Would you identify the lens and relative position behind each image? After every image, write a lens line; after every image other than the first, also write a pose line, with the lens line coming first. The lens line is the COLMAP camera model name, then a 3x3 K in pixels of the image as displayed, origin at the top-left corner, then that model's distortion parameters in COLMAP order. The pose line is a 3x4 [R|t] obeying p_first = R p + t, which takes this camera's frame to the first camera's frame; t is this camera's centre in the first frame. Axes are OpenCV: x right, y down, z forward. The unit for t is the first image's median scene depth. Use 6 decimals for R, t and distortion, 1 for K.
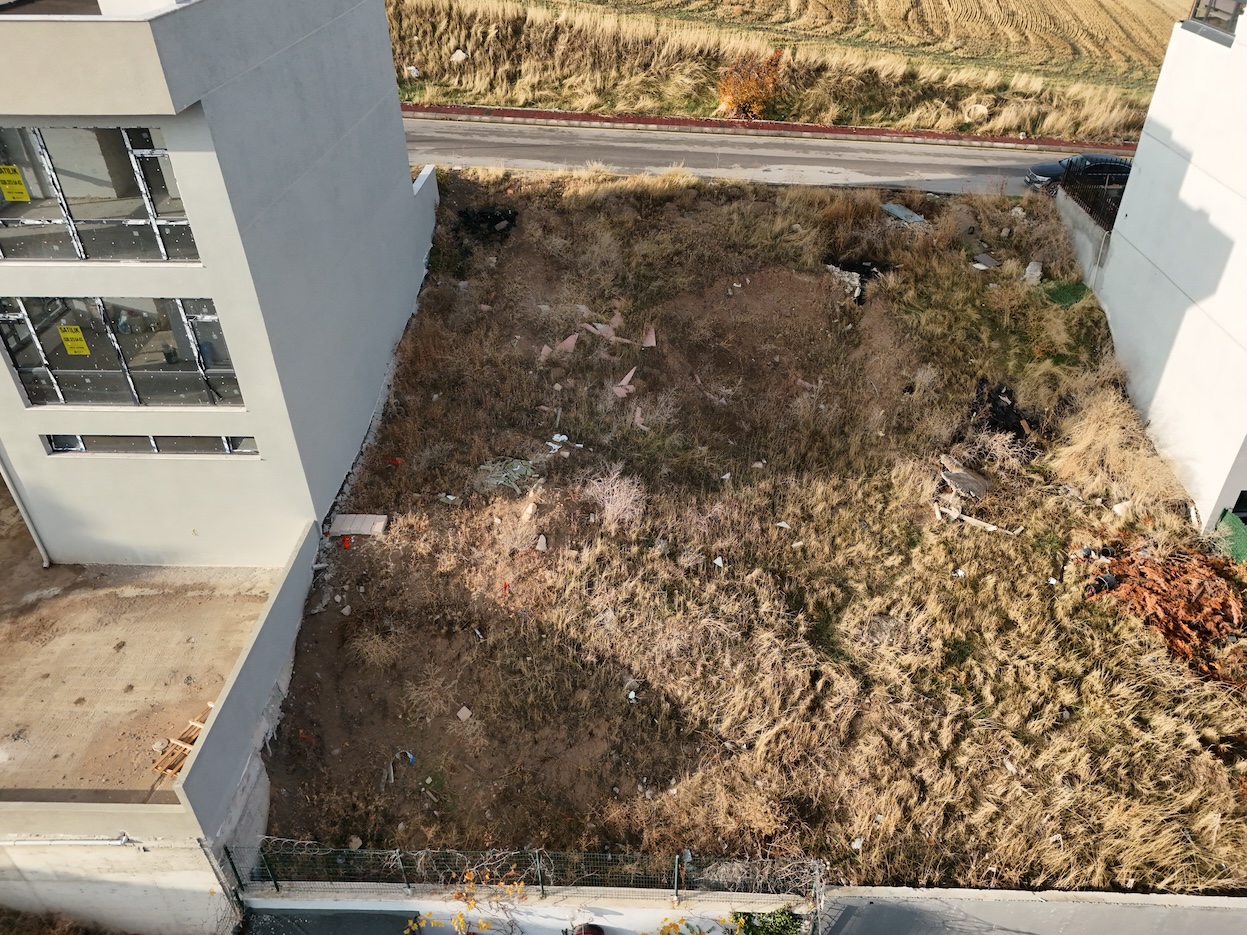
lens RADIAL K [[910.4, 0, 629.6], [0, 910.4, 468.2], [0, 0, 1]] dist [0.083535, -0.081841]
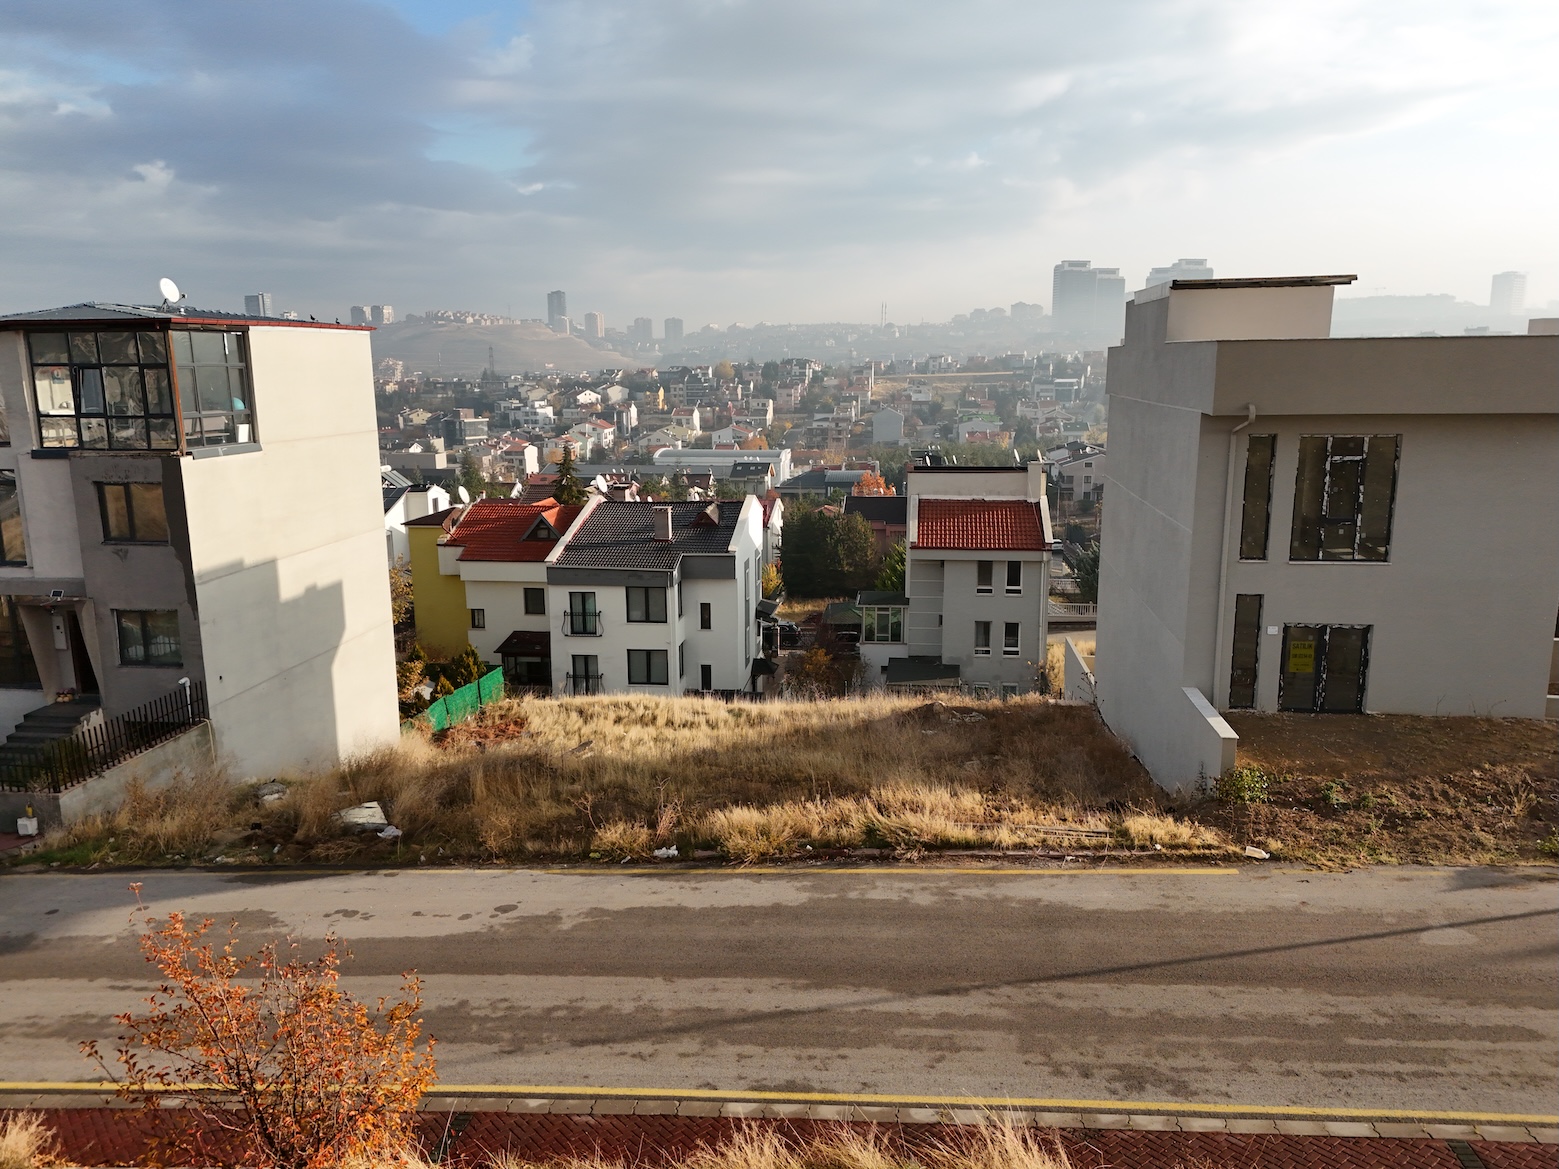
lens RADIAL K [[1138.1, 0, 786.0], [0, 1138.1, 591.1], [0, 0, 1]] dist [0.083535, -0.081841]
pose [[-0.996561, 0.000924, 0.082853, -0.018677], [0.060739, 0.688281, 0.722897, -0.994097], [-0.056358, 0.725443, -0.685971, 1.585930]]
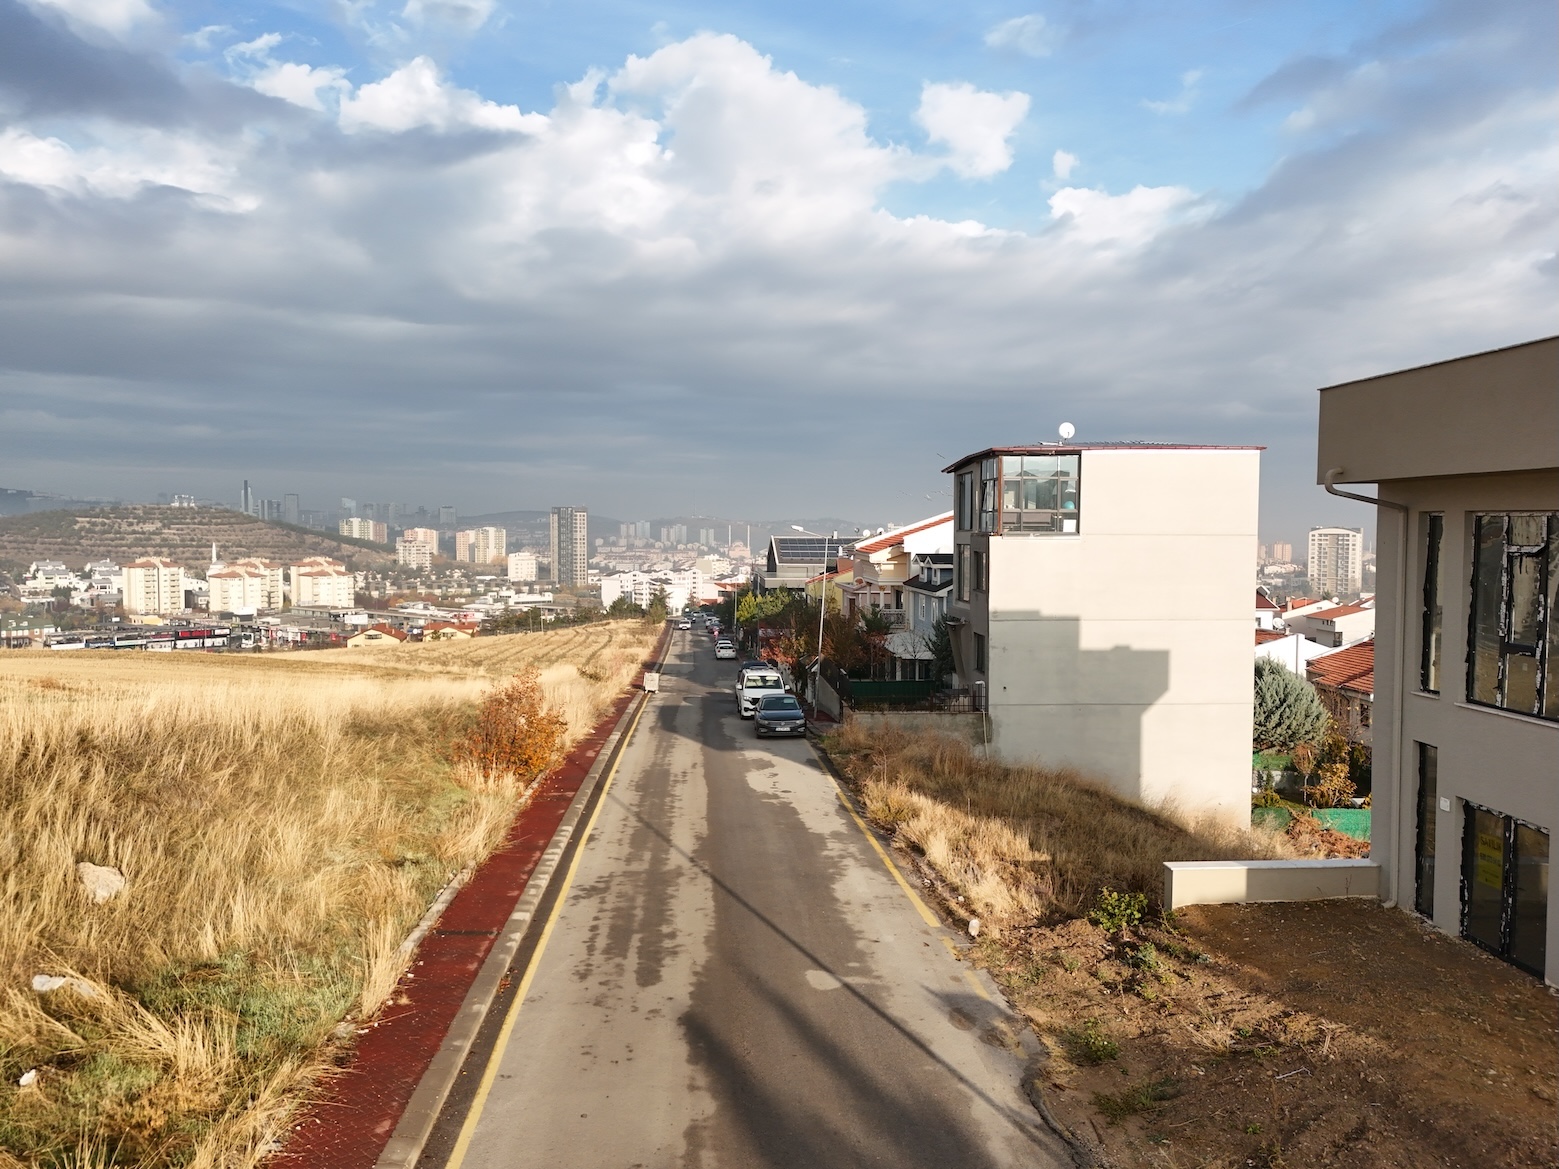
lens RADIAL K [[1138.1, 0, 785.6], [0, 1138.1, 584.3], [0, 0, 1]] dist [0.083535, -0.081841]
pose [[-0.118982, -0.040126, 0.992085, -0.822868], [0.570569, 0.814967, 0.101391, -0.671564], [-0.812585, 0.578117, -0.074072, 1.249729]]
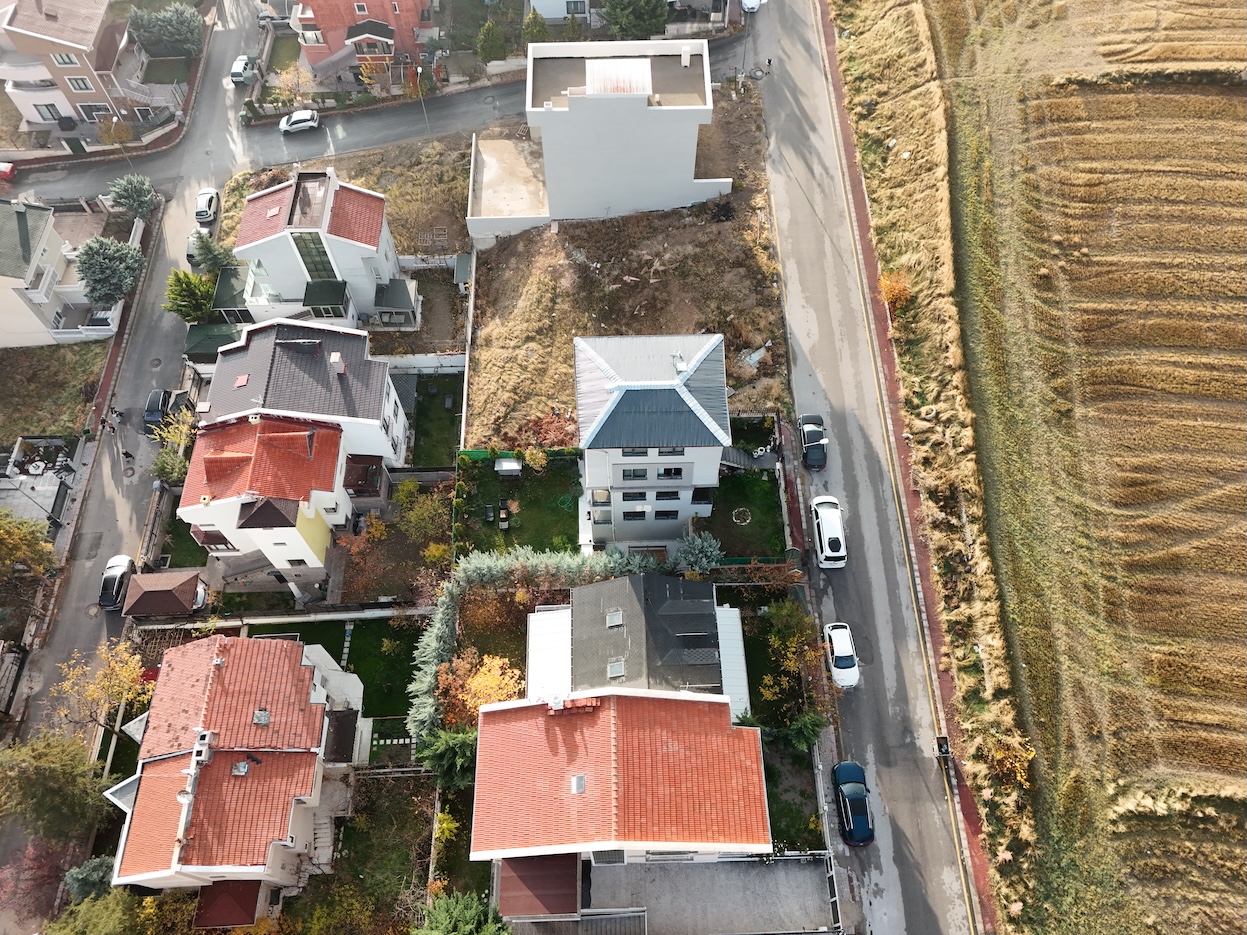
lens RADIAL K [[910.4, 0, 629.1], [0, 910.4, 471.6], [0, 0, 1]] dist [0.083535, -0.081841]
pose [[0.065442, 0.872417, -0.484361, 1.780354], [-0.575334, 0.429585, 0.696022, -1.699984], [0.815296, 0.233121, 0.530044, -0.344074]]
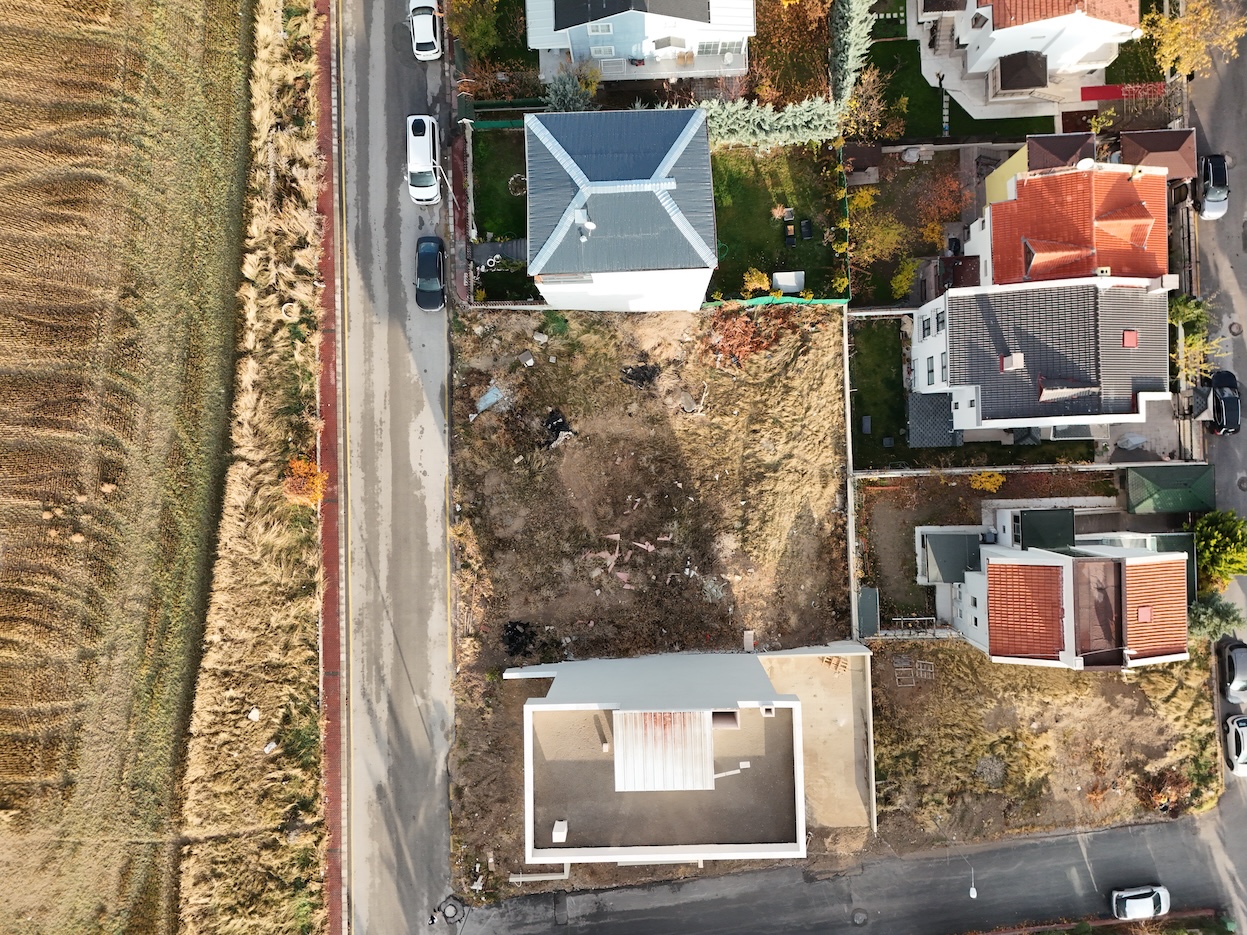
lens RADIAL K [[910.4, 0, 624.8], [0, 910.4, 466.9], [0, 0, 1]] dist [0.083535, -0.081841]
pose [[-0.066709, -0.997750, 0.006756, 0.163437], [0.594942, -0.034340, 0.803034, -1.742434], [-0.800995, 0.057589, 0.595894, -0.243935]]
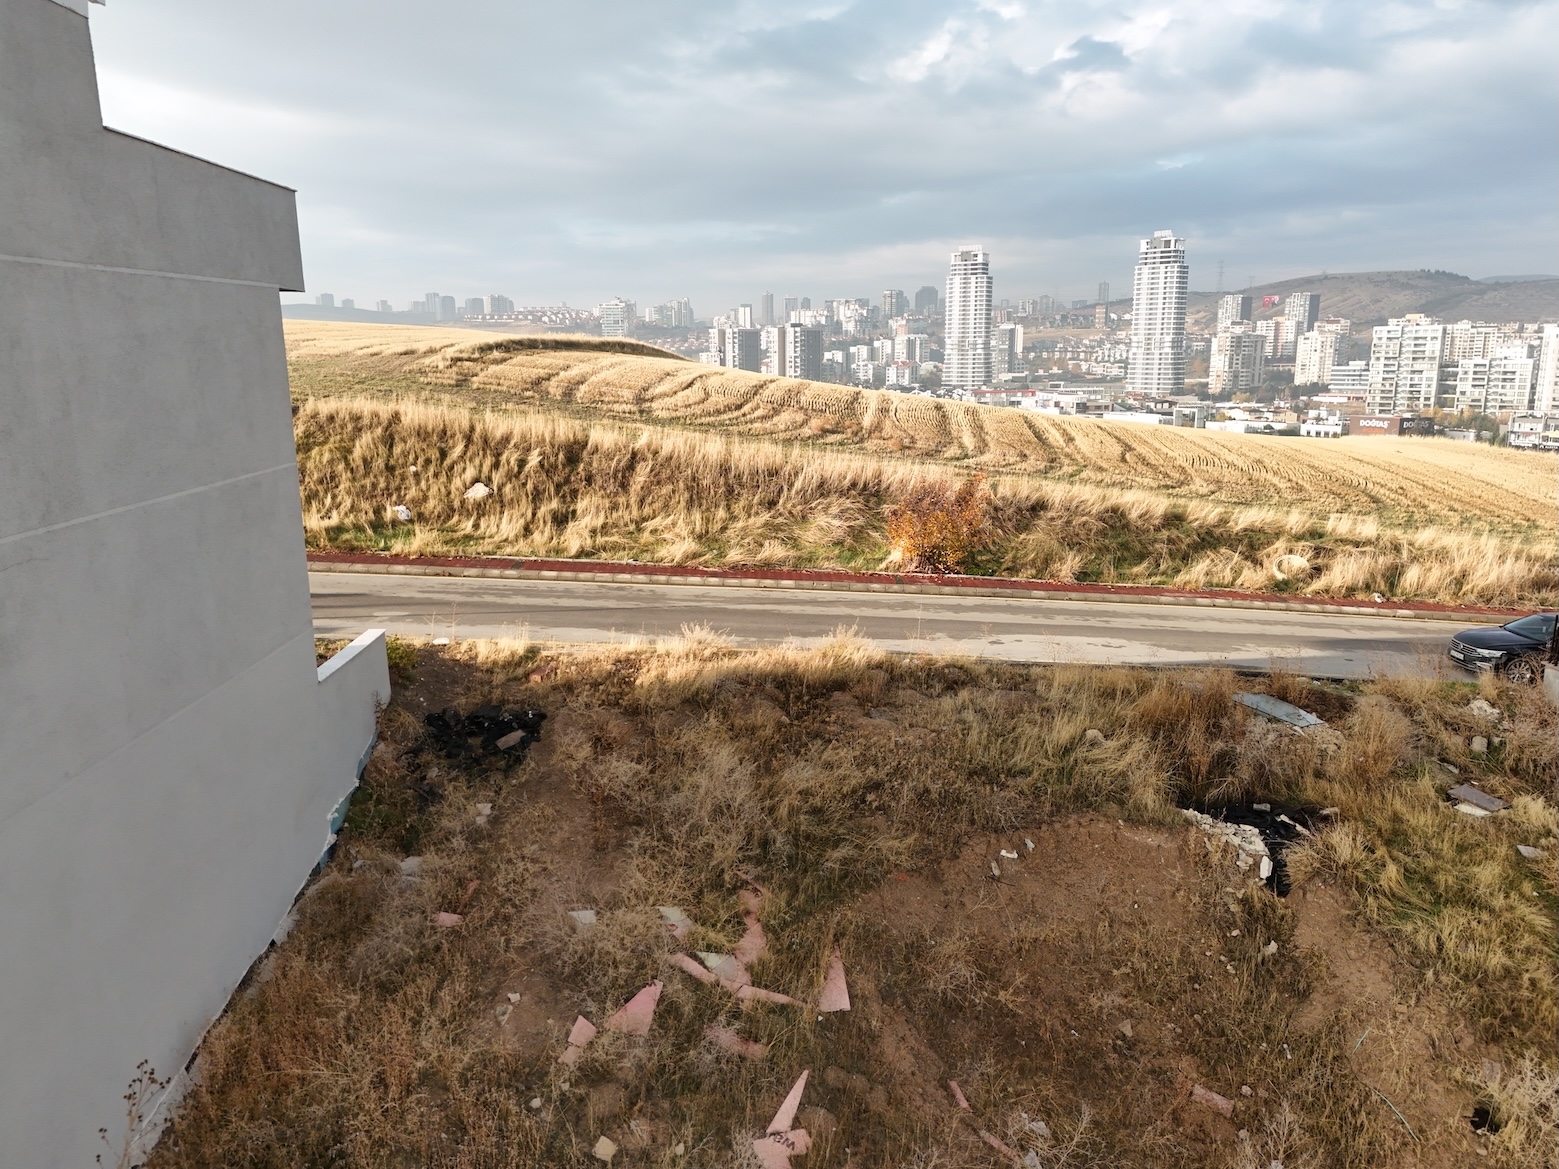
lens RADIAL K [[1138.1, 0, 788.7], [0, 1138.1, 587.2], [0, 0, 1]] dist [0.083535, -0.081841]
pose [[0.998096, -0.006538, 0.061336, -0.029315], [0.029997, 0.920311, -0.390035, -0.105543], [-0.053898, 0.391132, 0.918755, 0.437088]]
